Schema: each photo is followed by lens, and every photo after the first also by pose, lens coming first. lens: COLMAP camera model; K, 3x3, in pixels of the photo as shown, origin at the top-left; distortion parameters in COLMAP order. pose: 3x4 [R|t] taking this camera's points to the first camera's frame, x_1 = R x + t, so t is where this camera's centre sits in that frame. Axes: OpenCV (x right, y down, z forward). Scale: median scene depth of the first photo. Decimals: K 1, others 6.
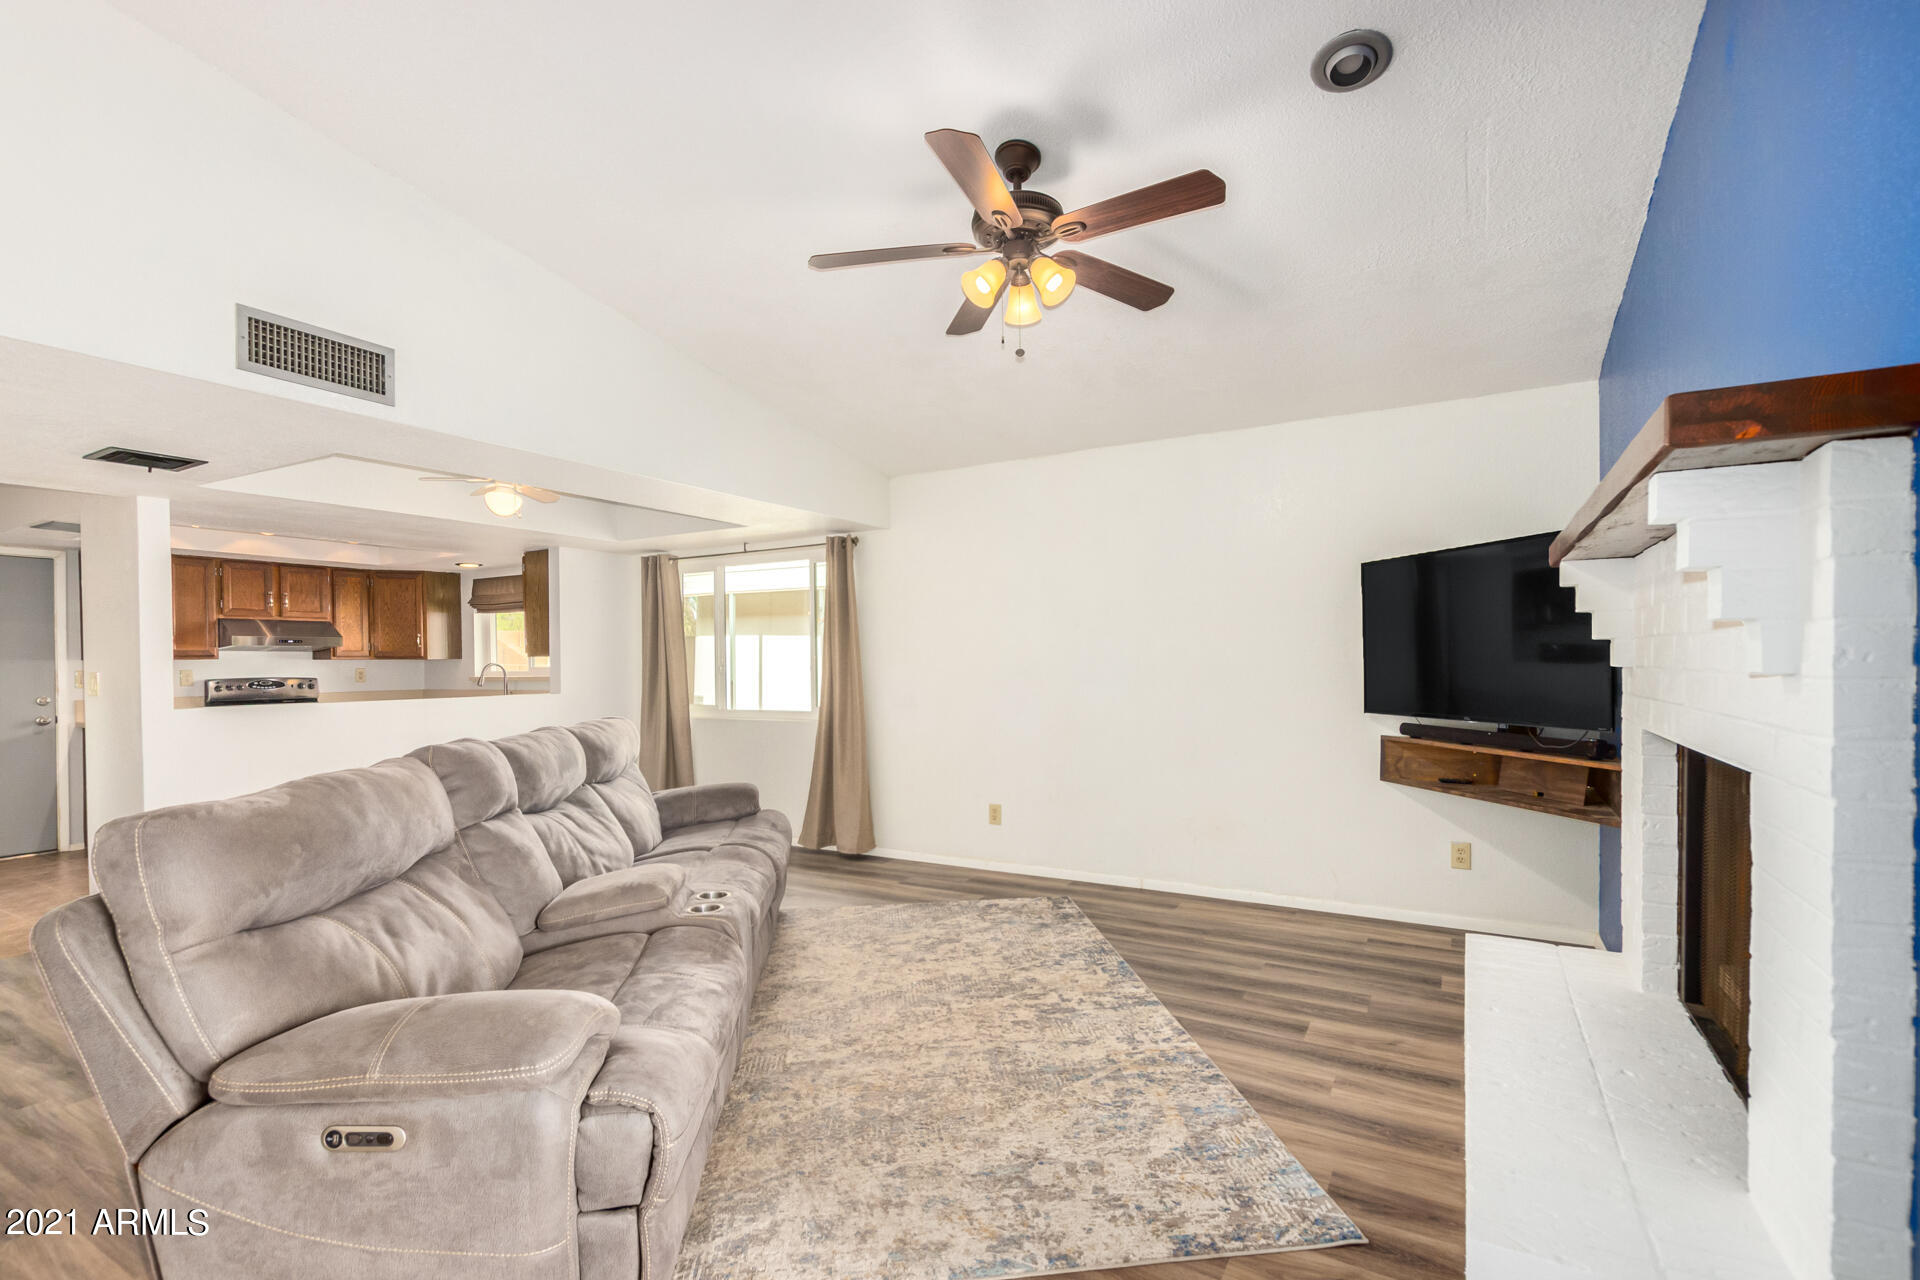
lens RADIAL K [[881.9, 0, 964.3], [0, 881.9, 655.4], [0, 0, 1]] dist [0.002248, -0.000678]
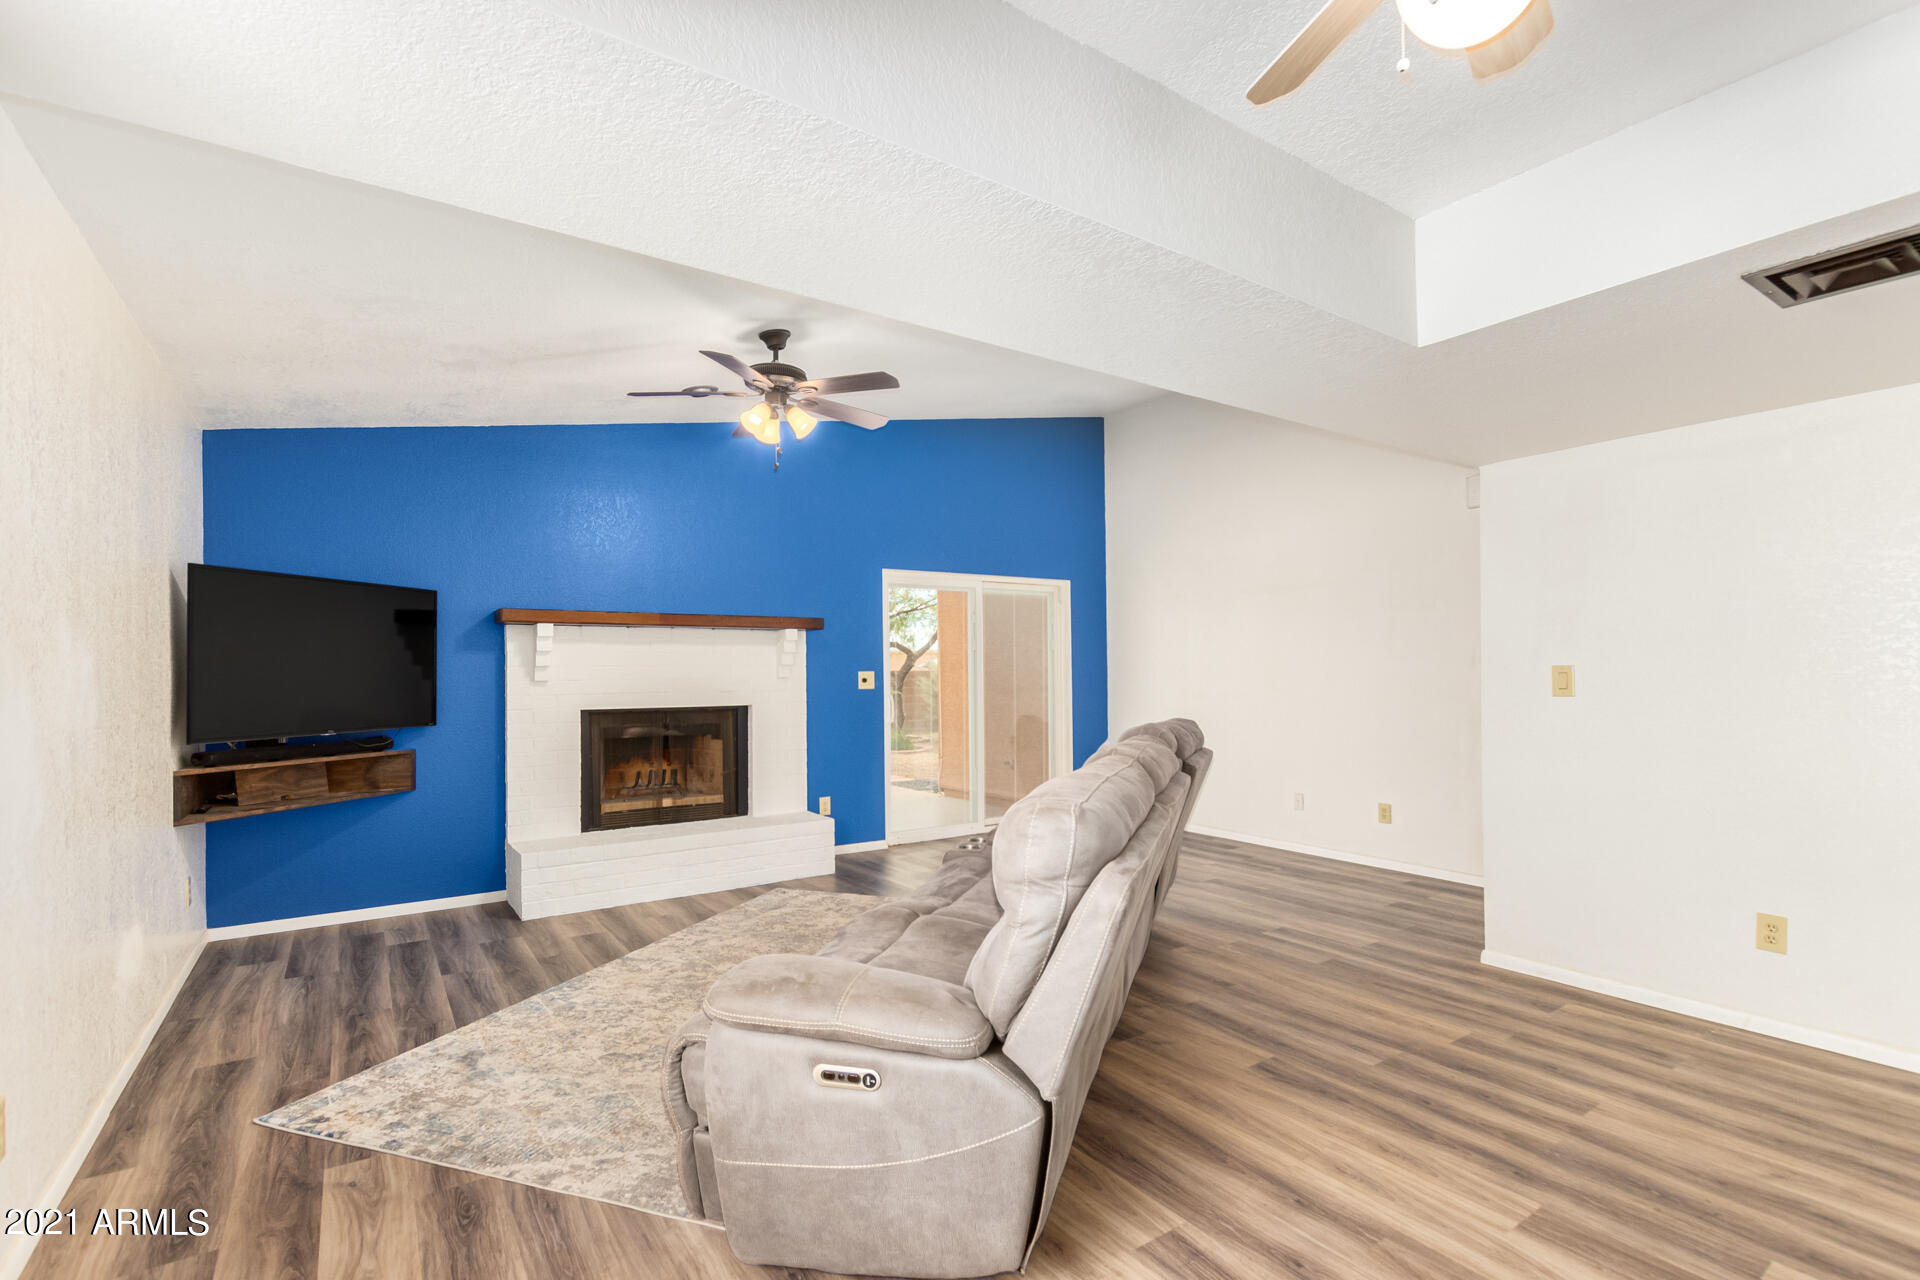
lens RADIAL K [[881.9, 0, 960.9], [0, 881.9, 655.0], [0, 0, 1]] dist [0.002248, -0.000678]
pose [[-0.900398, 0.026991, 0.434229, -0.574150], [0.015130, 0.999413, -0.030749, 0.019232], [-0.434804, -0.021116, -0.900278, 1.482242]]
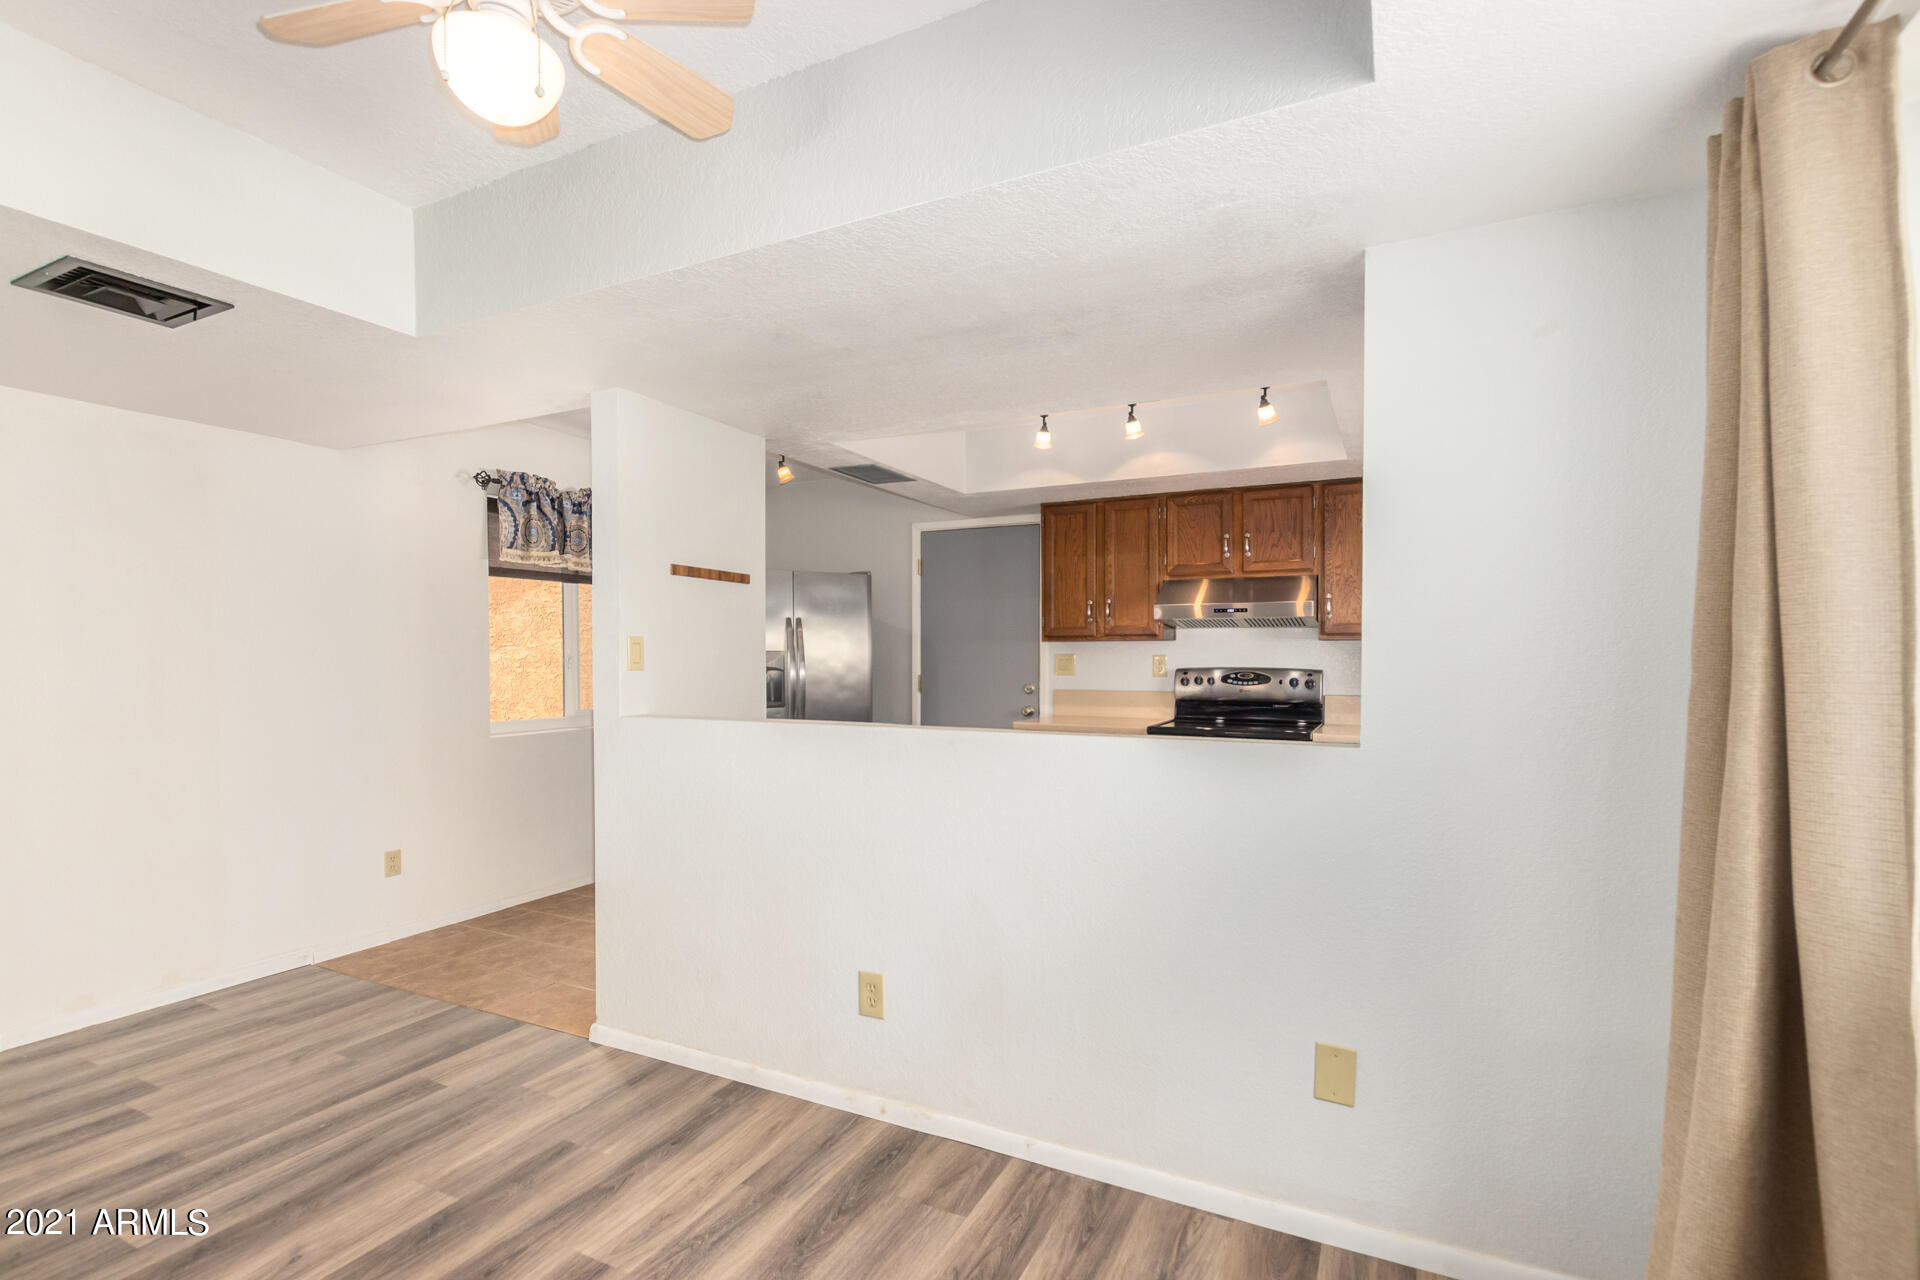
lens RADIAL K [[881.9, 0, 964.3], [0, 881.9, 651.1], [0, 0, 1]] dist [0.002248, -0.000678]
pose [[0.062330, 0.008235, -0.998022, -0.266192], [0.007452, 0.999934, 0.008717, 0.009829], [0.998028, -0.007981, 0.062265, 1.315935]]
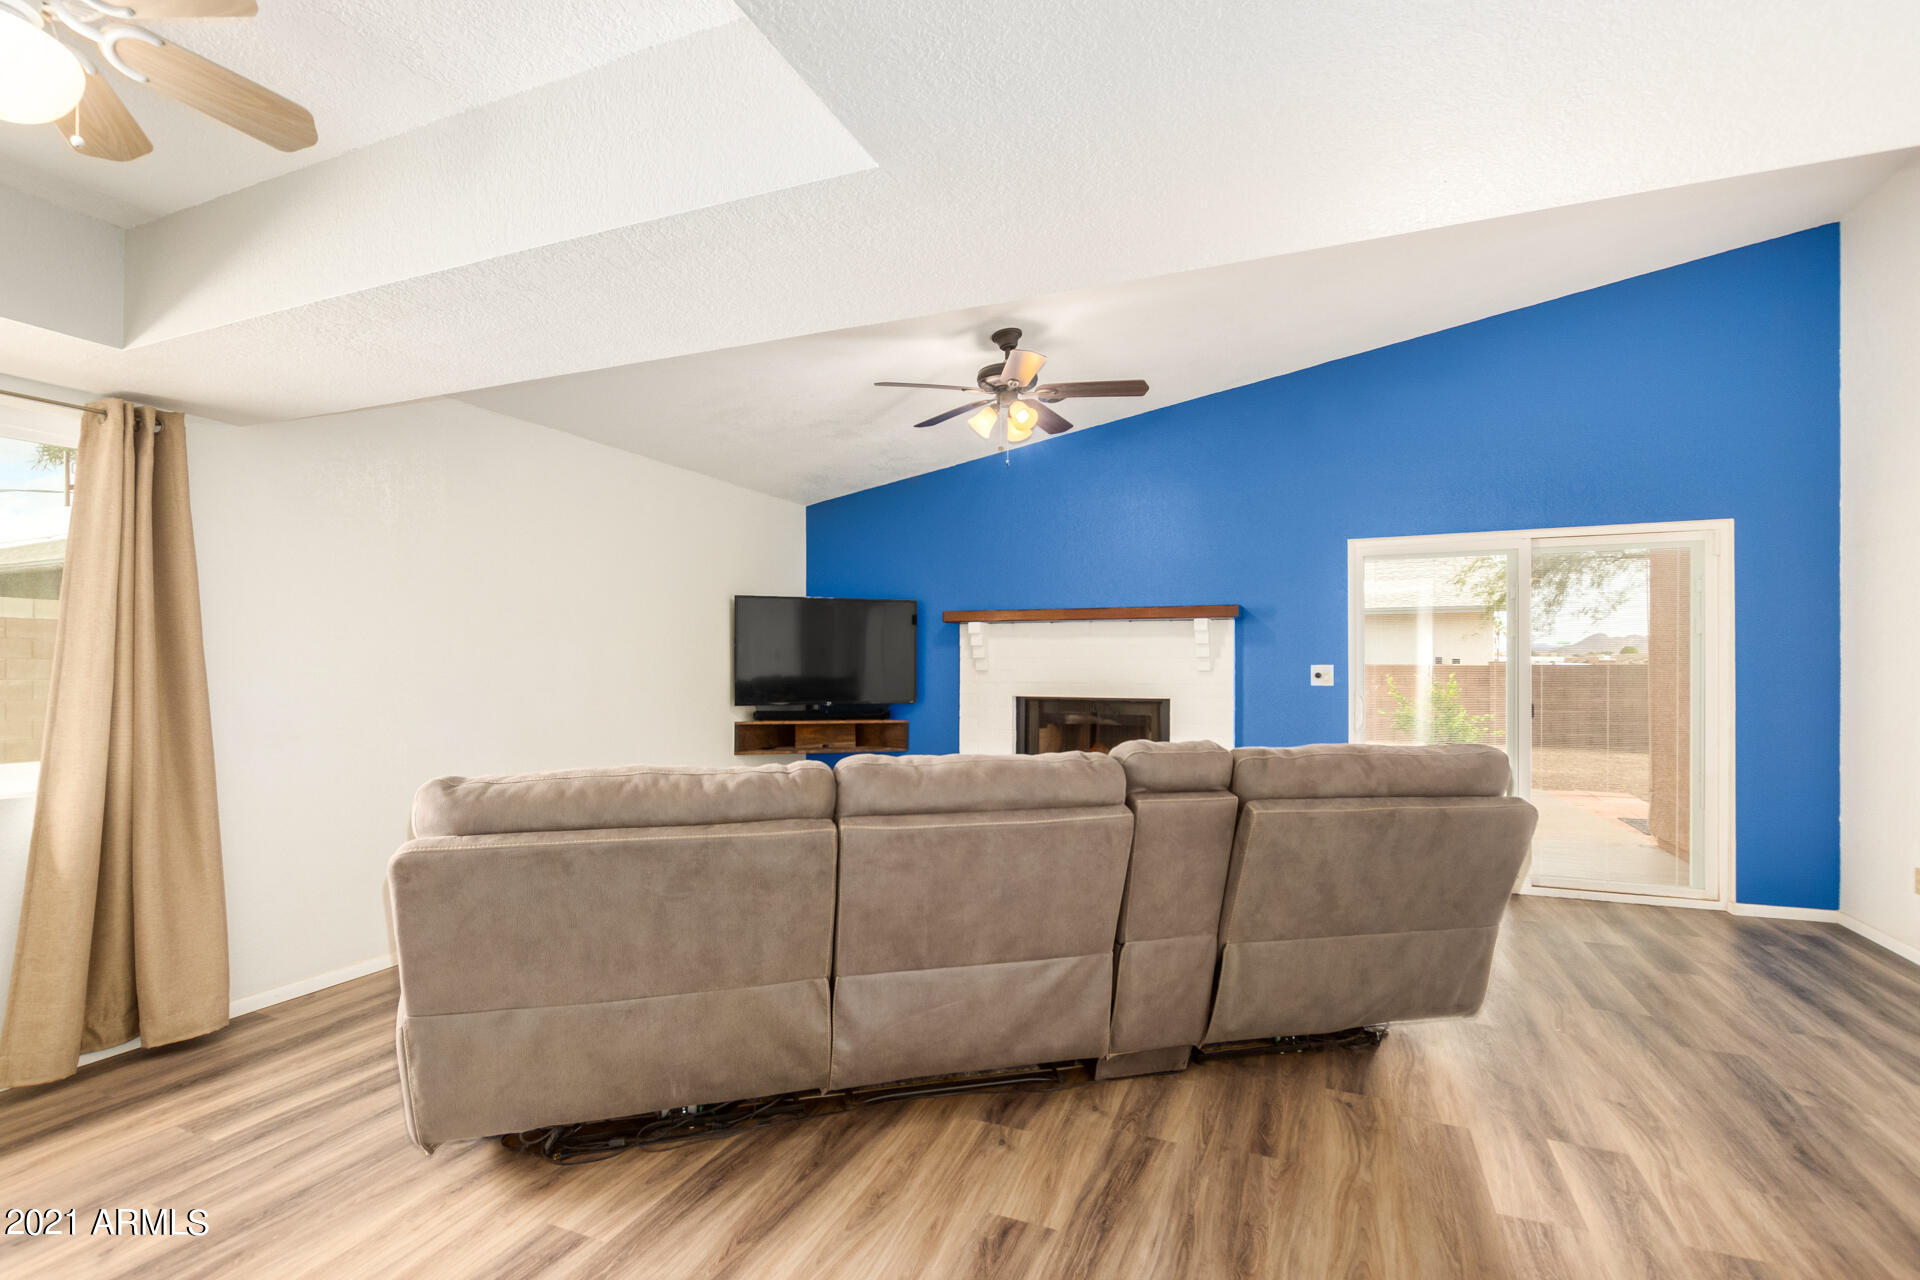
lens RADIAL K [[881.9, 0, 961.2], [0, 881.9, 659.7], [0, 0, 1]] dist [0.002248, -0.000678]
pose [[-0.125097, 0.015420, 0.992025, -0.960526], [-0.007808, 0.999833, -0.016526, 0.016082], [-0.992114, -0.009813, -0.124956, 0.855357]]
